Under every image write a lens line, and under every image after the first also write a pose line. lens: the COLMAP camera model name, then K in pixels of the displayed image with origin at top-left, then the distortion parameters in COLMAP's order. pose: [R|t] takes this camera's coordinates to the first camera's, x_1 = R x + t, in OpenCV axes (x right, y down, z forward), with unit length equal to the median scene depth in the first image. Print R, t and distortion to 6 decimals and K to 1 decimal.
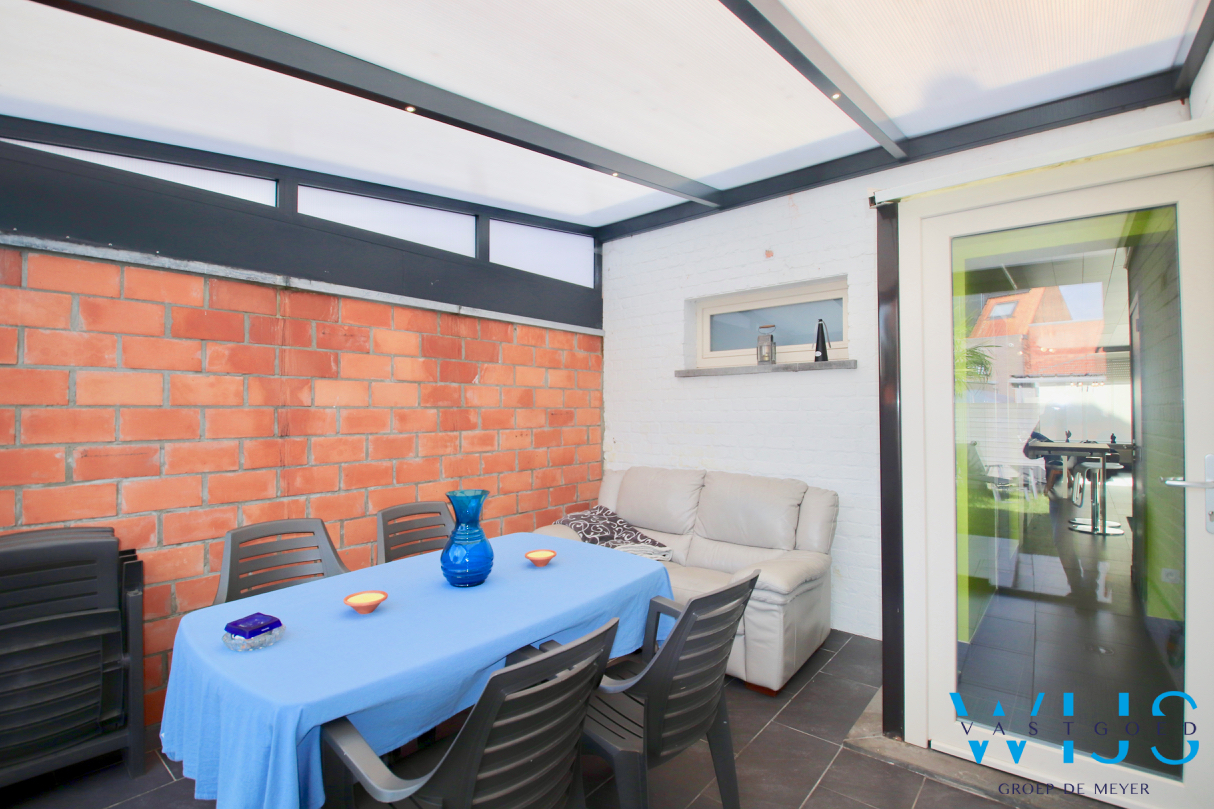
lens RADIAL K [[571.3, 0, 607.0], [0, 571.3, 404.5], [0, 0, 1]] dist [0.017818, -0.026576]
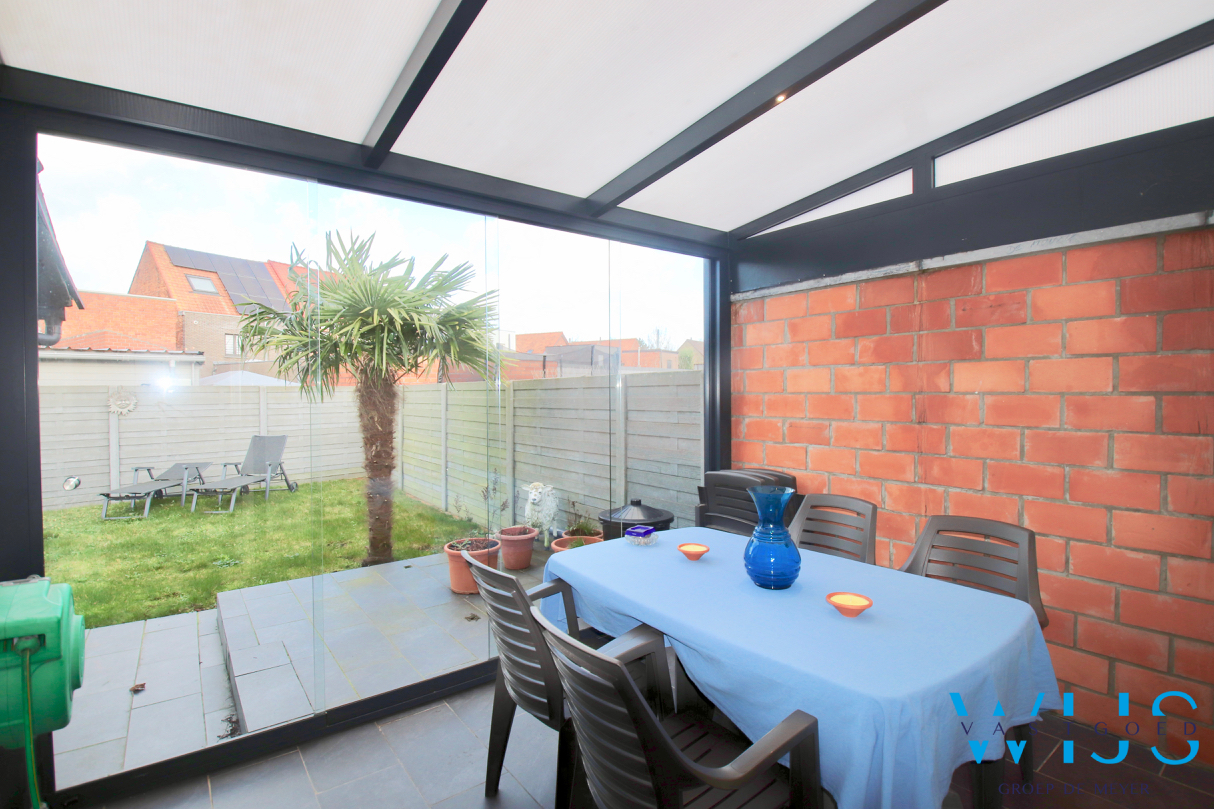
lens RADIAL K [[571.3, 0, 607.0], [0, 571.3, 404.5], [0, 0, 1]] dist [0.017818, -0.026576]
pose [[-0.226572, 0.027450, -0.973608, 0.525624], [0.017424, 0.999557, 0.024127, -0.009366], [0.973839, -0.011498, -0.226950, 0.697040]]
